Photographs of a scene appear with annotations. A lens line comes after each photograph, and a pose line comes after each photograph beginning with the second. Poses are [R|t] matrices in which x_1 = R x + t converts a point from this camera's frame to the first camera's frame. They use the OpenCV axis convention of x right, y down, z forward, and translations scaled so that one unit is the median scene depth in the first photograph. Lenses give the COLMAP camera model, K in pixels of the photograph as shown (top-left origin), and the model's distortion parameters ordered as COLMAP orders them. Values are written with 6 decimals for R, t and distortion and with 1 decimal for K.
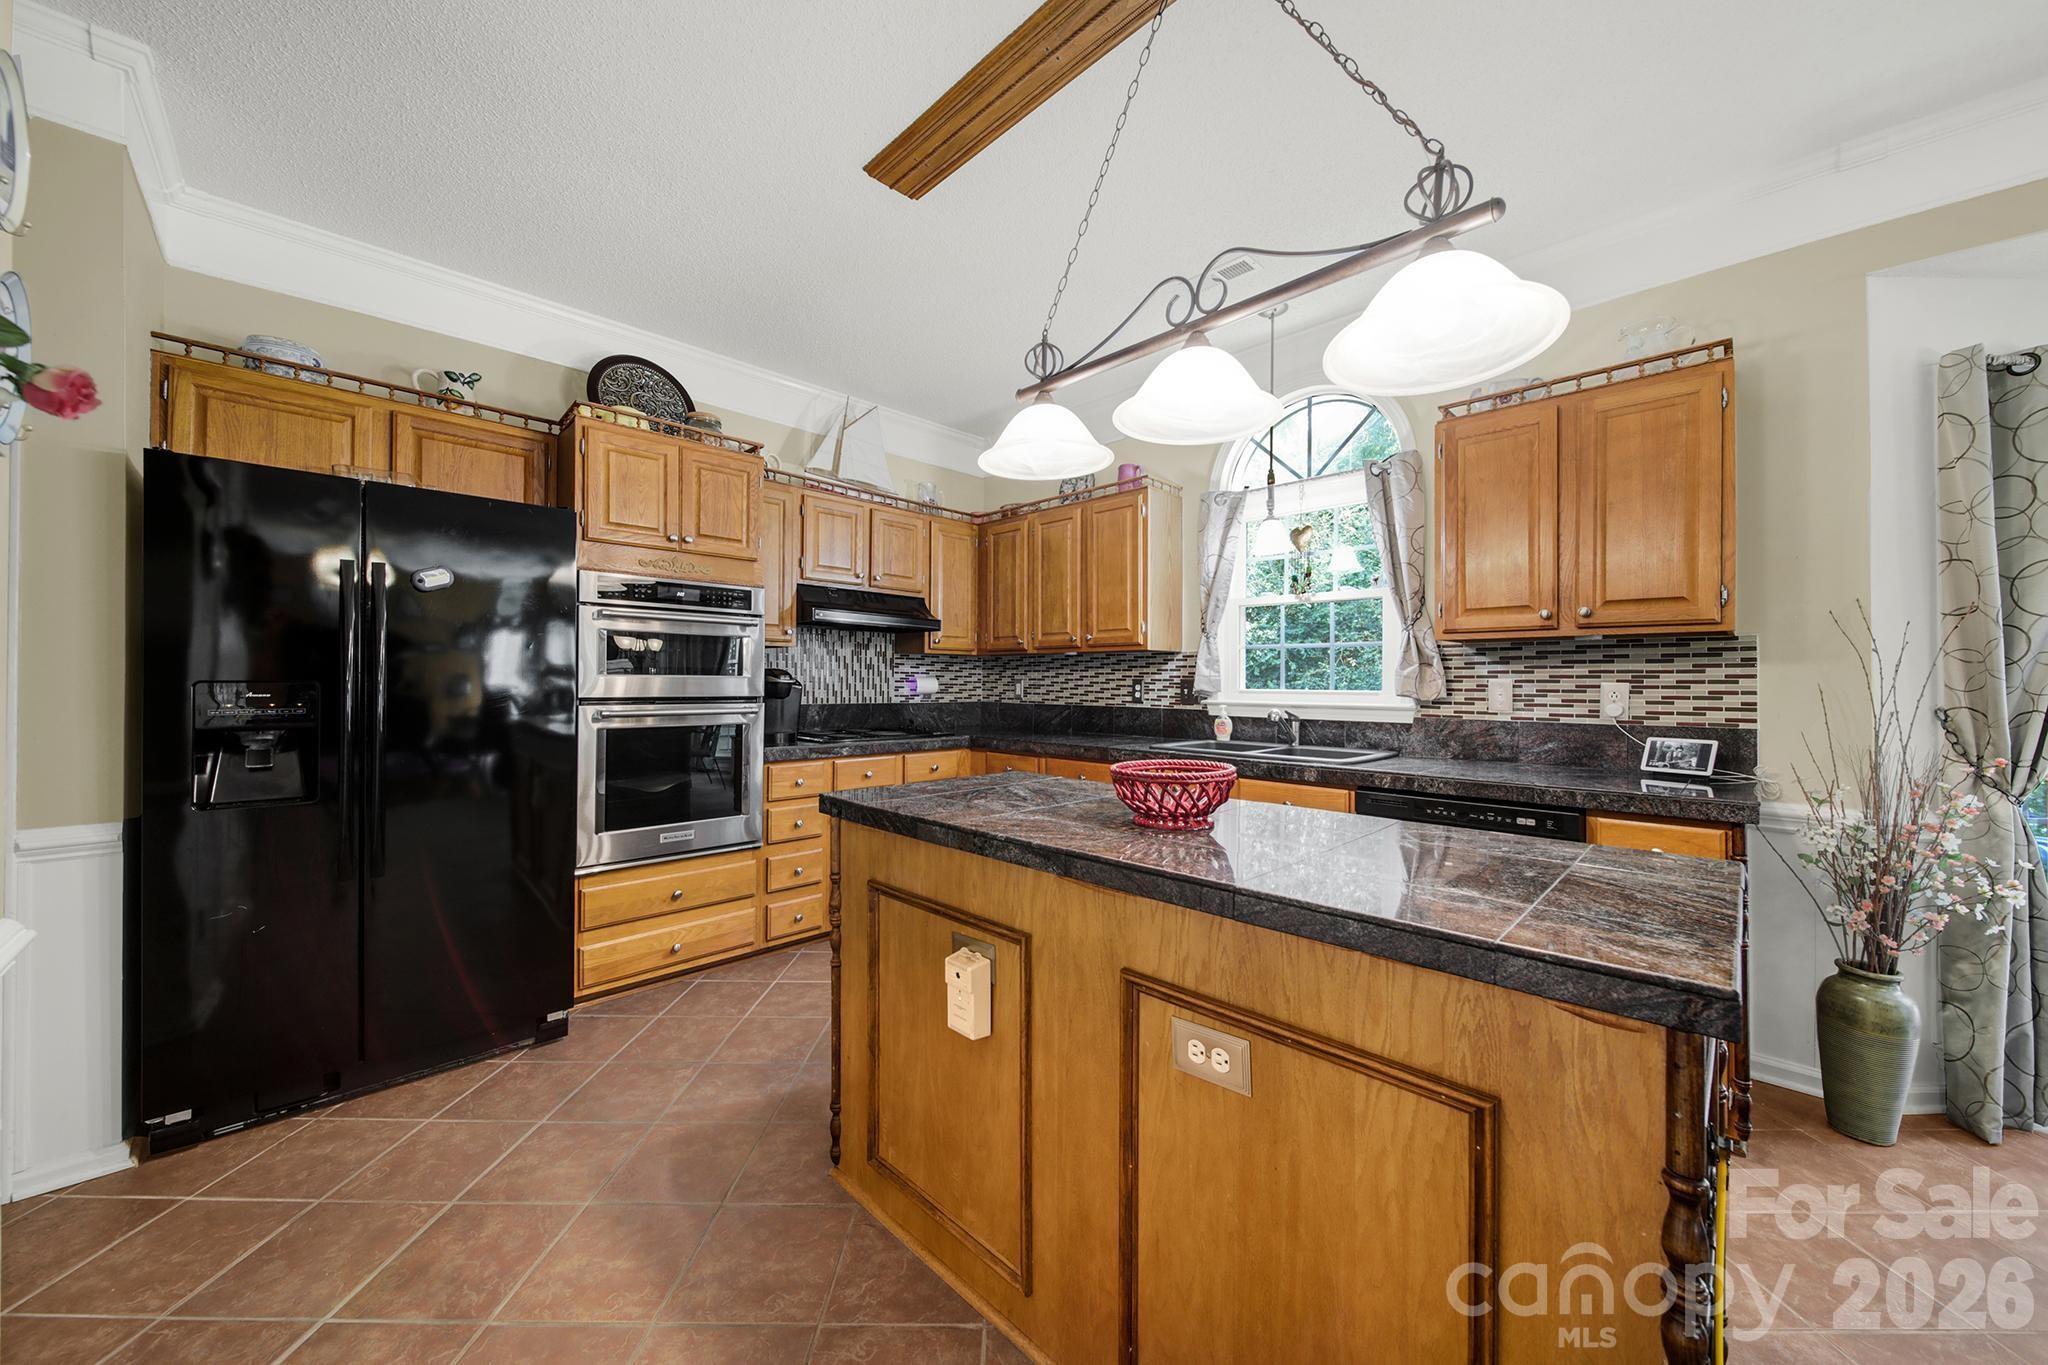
lens RADIAL K [[729.3, 0, 1028.5], [0, 729.3, 675.0], [0, 0, 1]] dist [-0.003518, -0.000797]
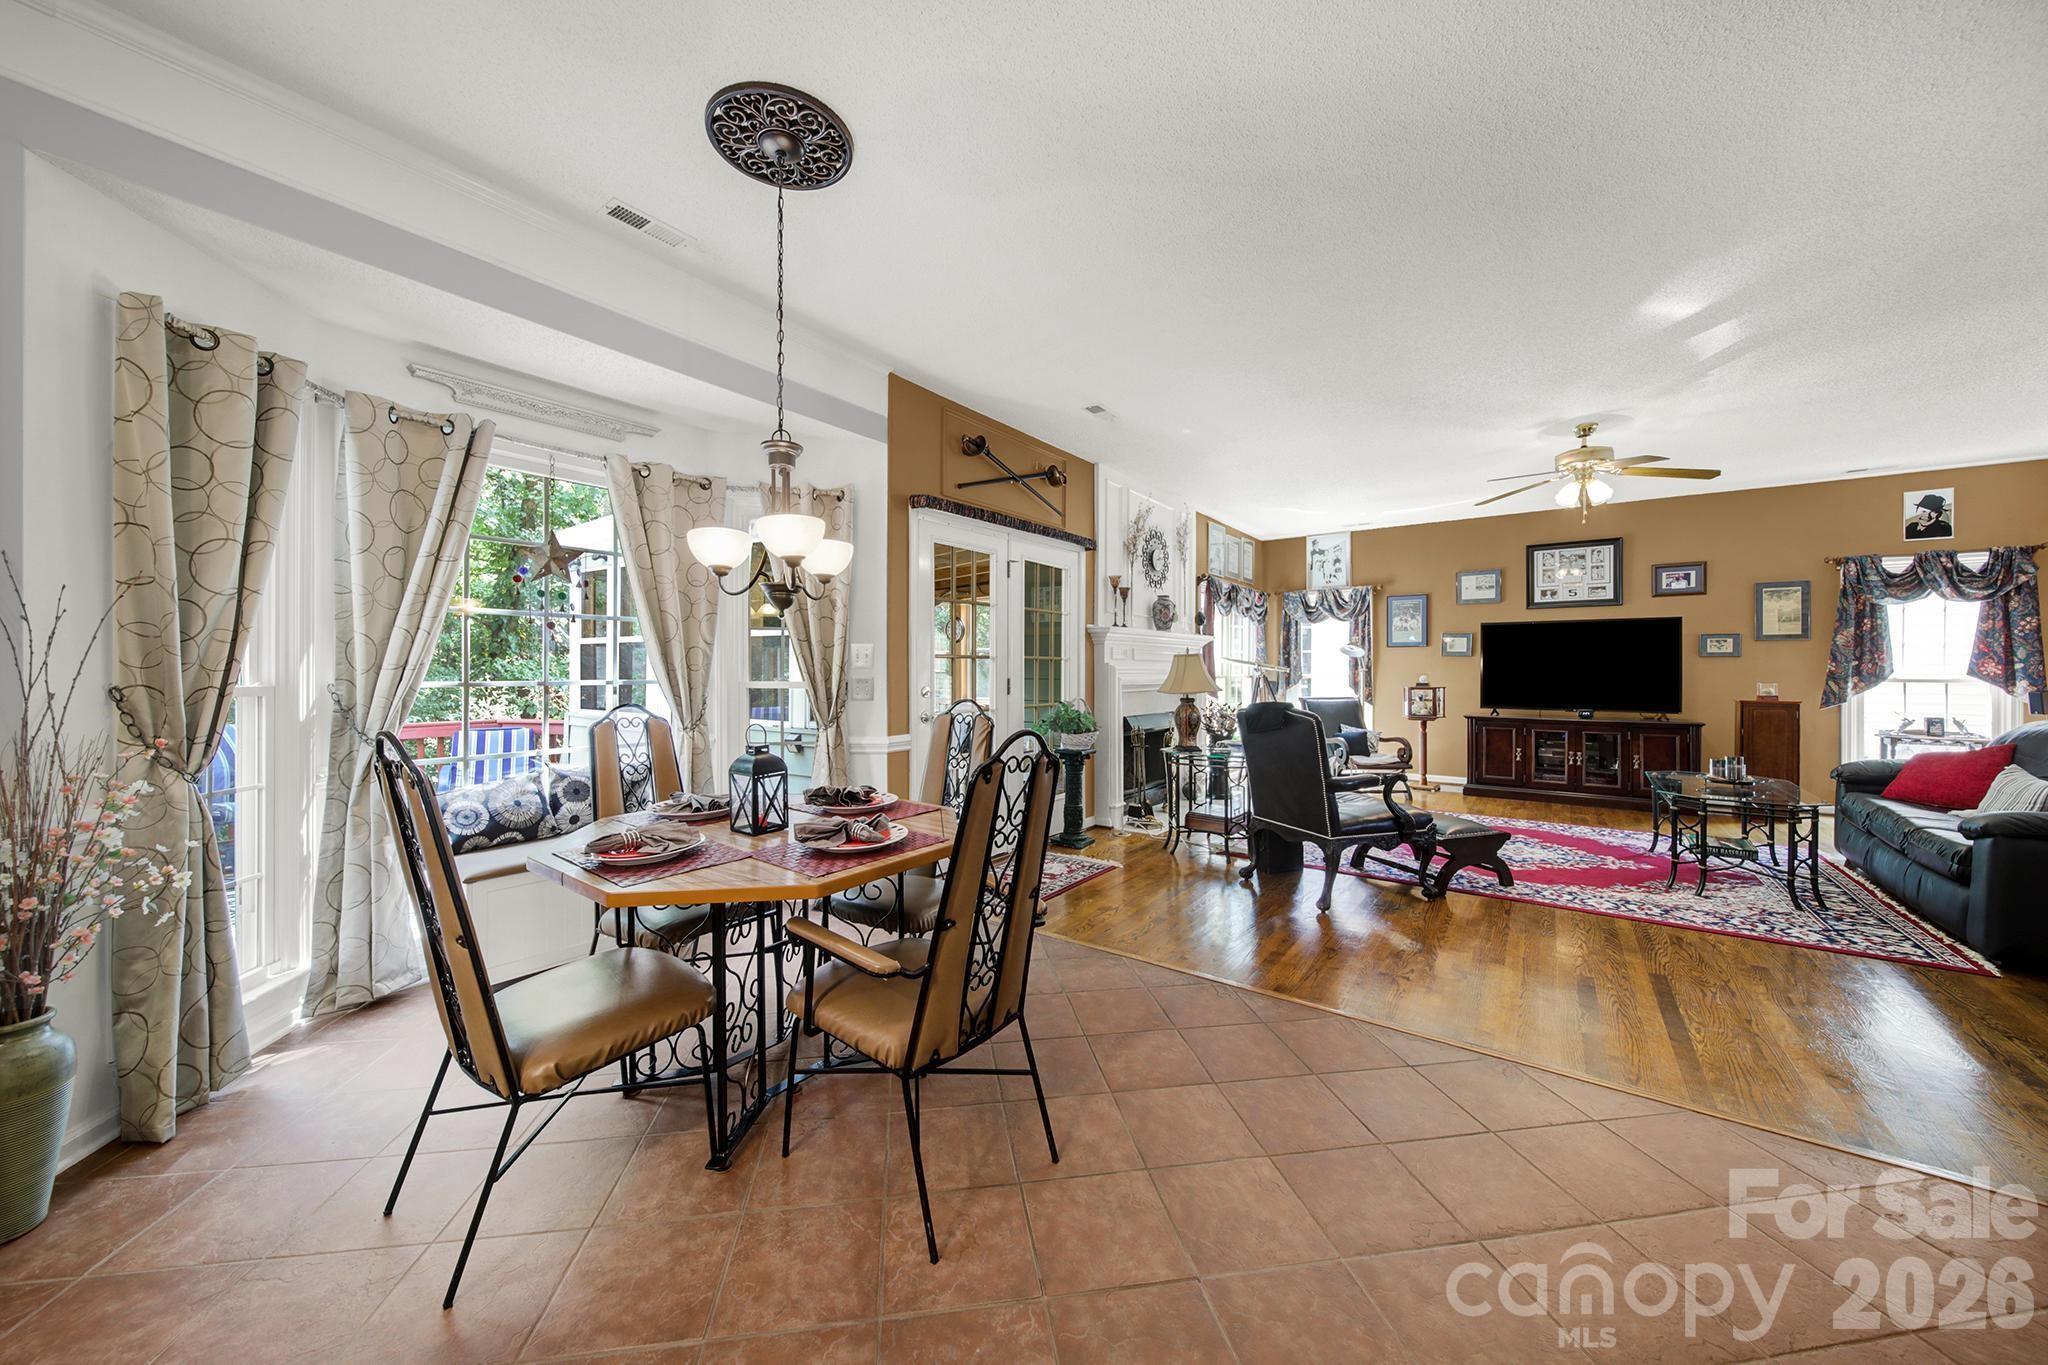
lens RADIAL K [[729.3, 0, 1017.6], [0, 729.3, 669.9], [0, 0, 1]] dist [-0.003518, -0.000797]
pose [[-0.147825, -0.011131, 0.988951, 0.190356], [-0.014476, 0.999854, 0.009090, 0.000236], [-0.988908, -0.012973, -0.147964, 0.027003]]
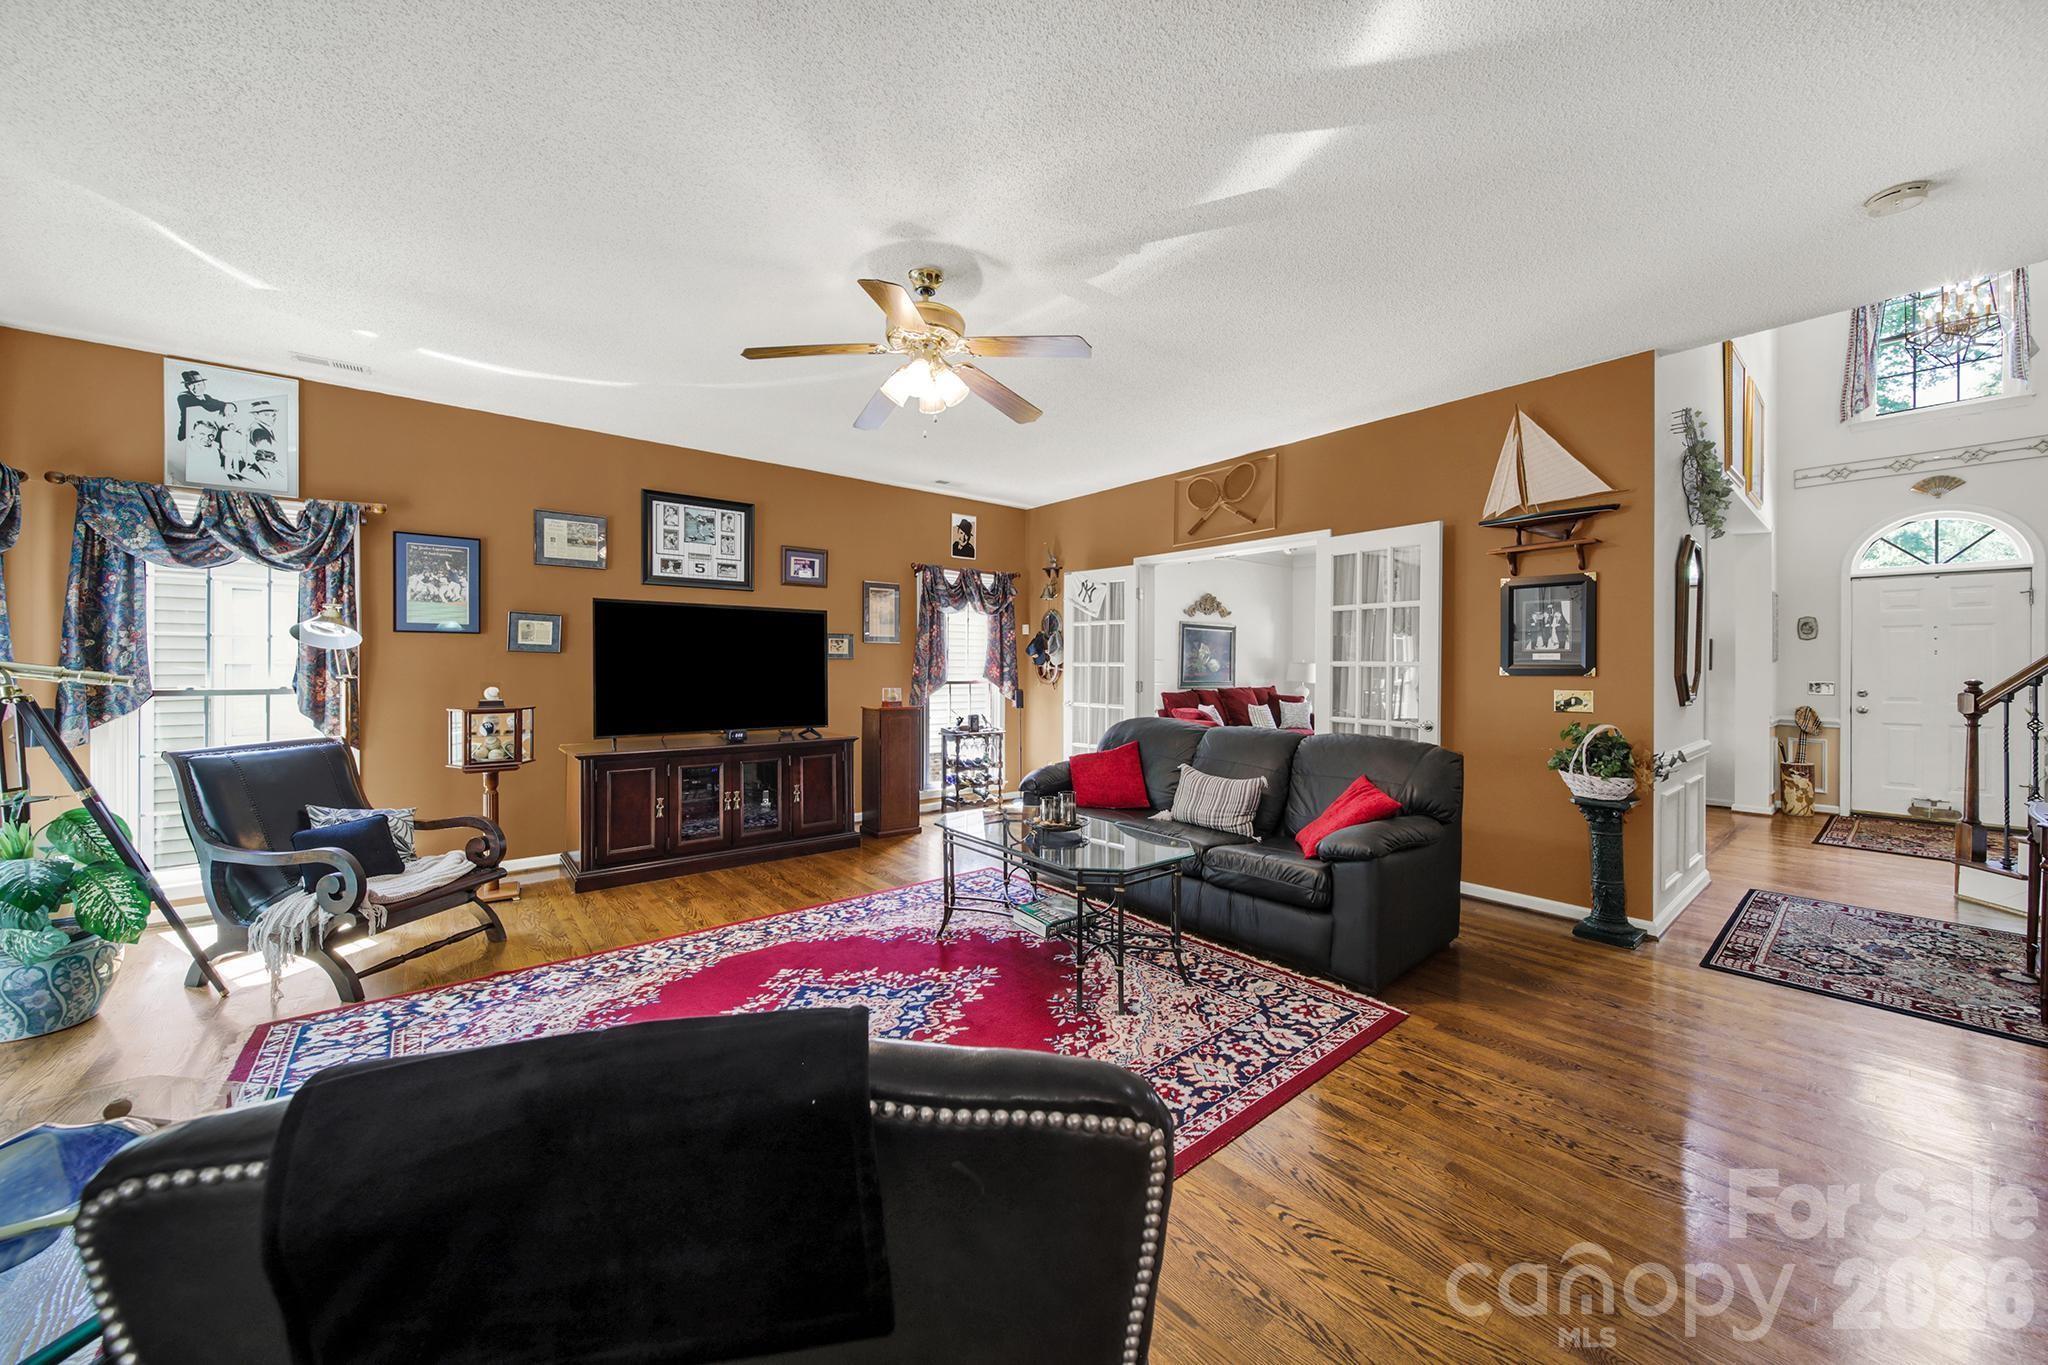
lens RADIAL K [[729.3, 0, 1035.0], [0, 729.3, 667.4], [0, 0, 1]] dist [-0.003518, -0.000797]
pose [[-0.995319, -0.009822, 0.096144, 1.673908], [-0.011143, 0.999851, -0.013211, -0.009048], [-0.096000, -0.014221, -0.995280, -0.636024]]
